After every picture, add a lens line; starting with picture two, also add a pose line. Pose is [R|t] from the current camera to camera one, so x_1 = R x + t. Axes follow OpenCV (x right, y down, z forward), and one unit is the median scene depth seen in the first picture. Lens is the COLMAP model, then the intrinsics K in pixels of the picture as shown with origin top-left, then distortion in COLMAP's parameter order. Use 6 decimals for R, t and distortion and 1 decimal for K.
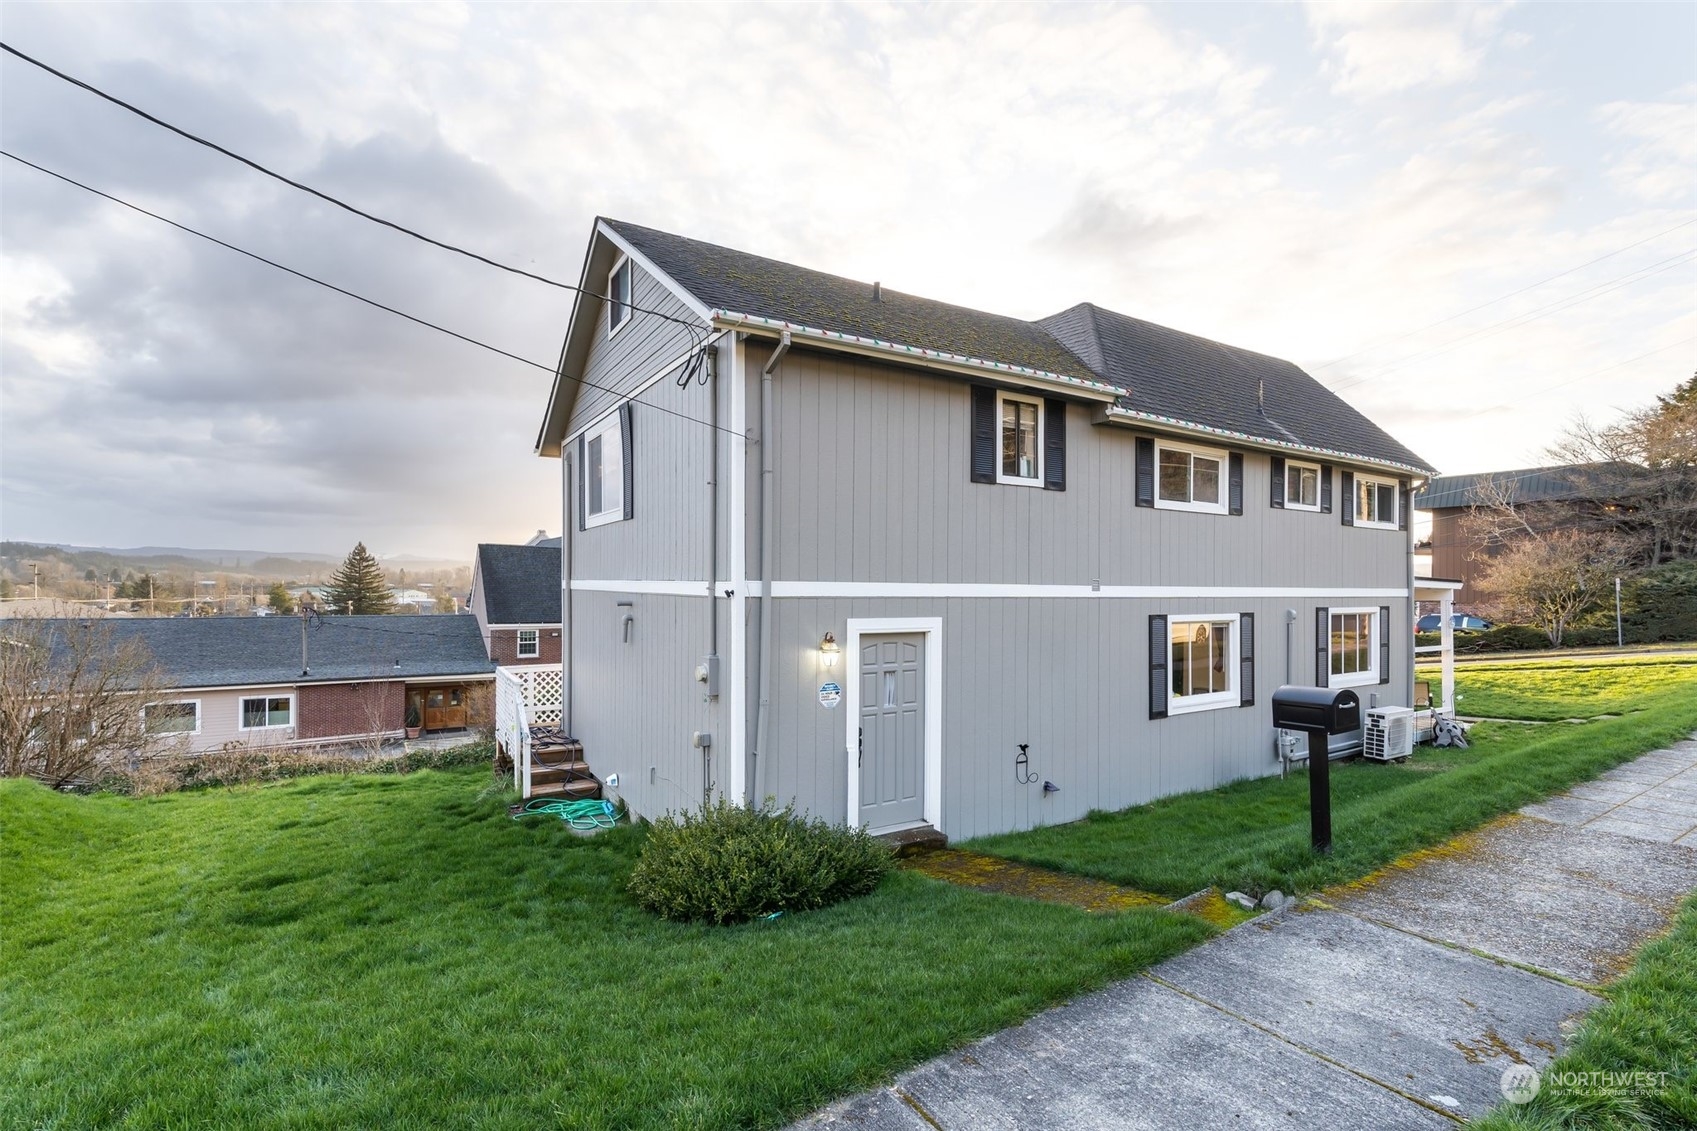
lens RADIAL K [[778.7, 0, 824.4], [0, 778.7, 573.9], [0, 0, 1]] dist [-0.001807, 0.000673]
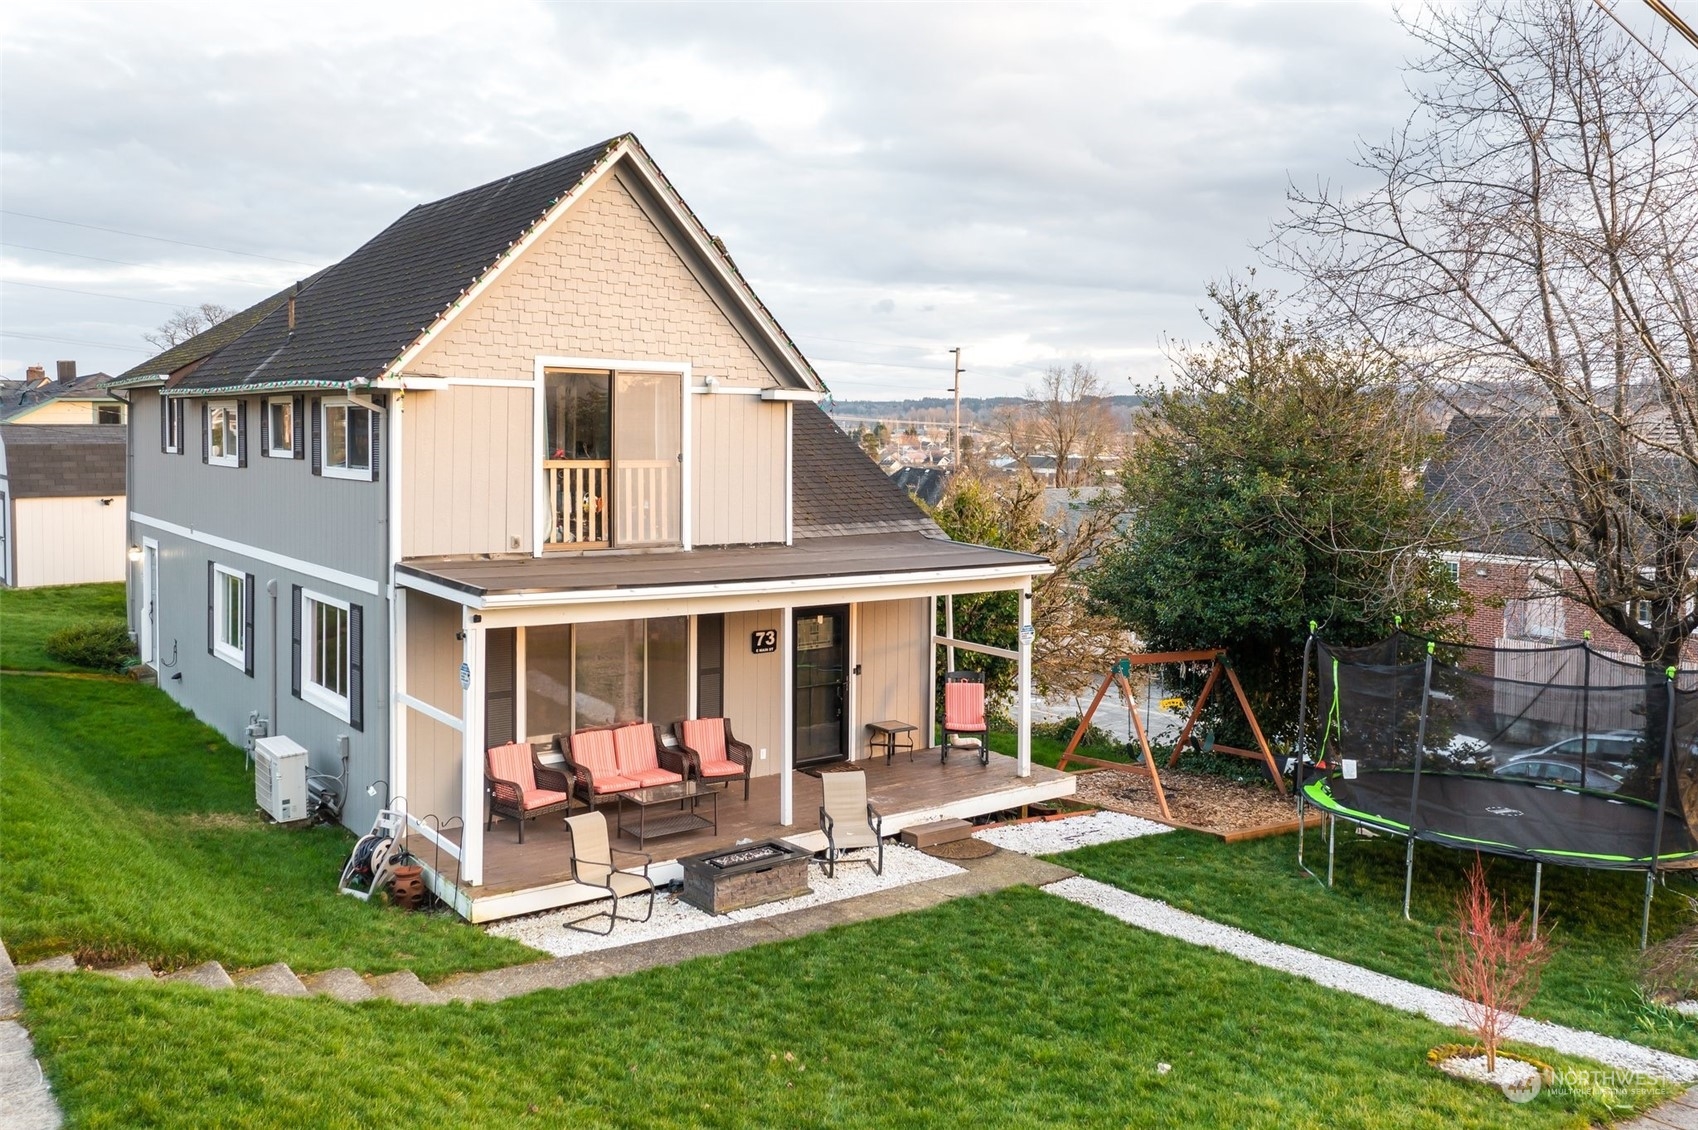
lens RADIAL K [[1410.9, 0, 849.0], [0, 1410.9, 565.0], [0, 0, 1]] dist [0.001988, 0.001474]
pose [[0.109639, 0.083931, -0.990422, 2.165661], [-0.007256, 0.996470, 0.083640, -0.099613], [0.993945, -0.001983, 0.109861, 1.452041]]
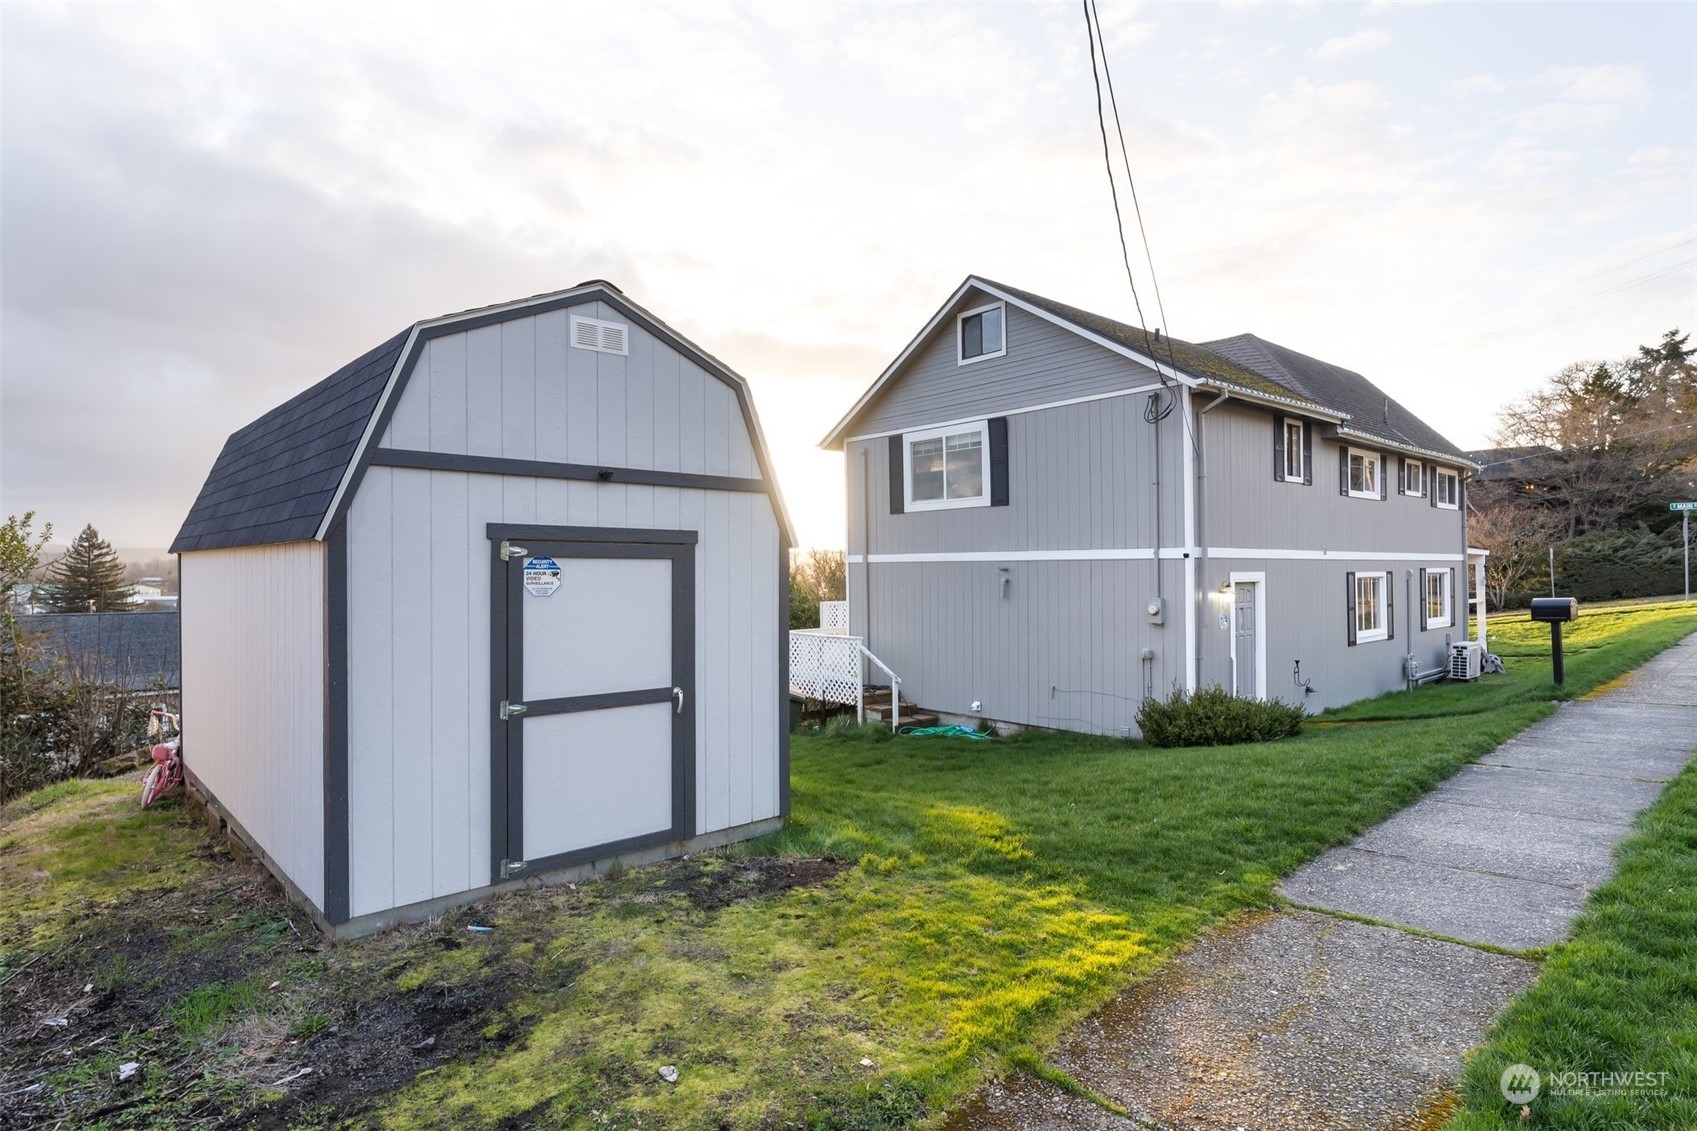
lens RADIAL K [[932.1, 0, 790.1], [0, 932.1, 562.3], [0, 0, 1]] dist [0.004148, 0.000350]
pose [[0.986635, -0.012819, 0.162441, -0.732691], [0.012187, 0.999914, 0.004885, 0.012274], [-0.162489, -0.002840, 0.986706, -0.432863]]
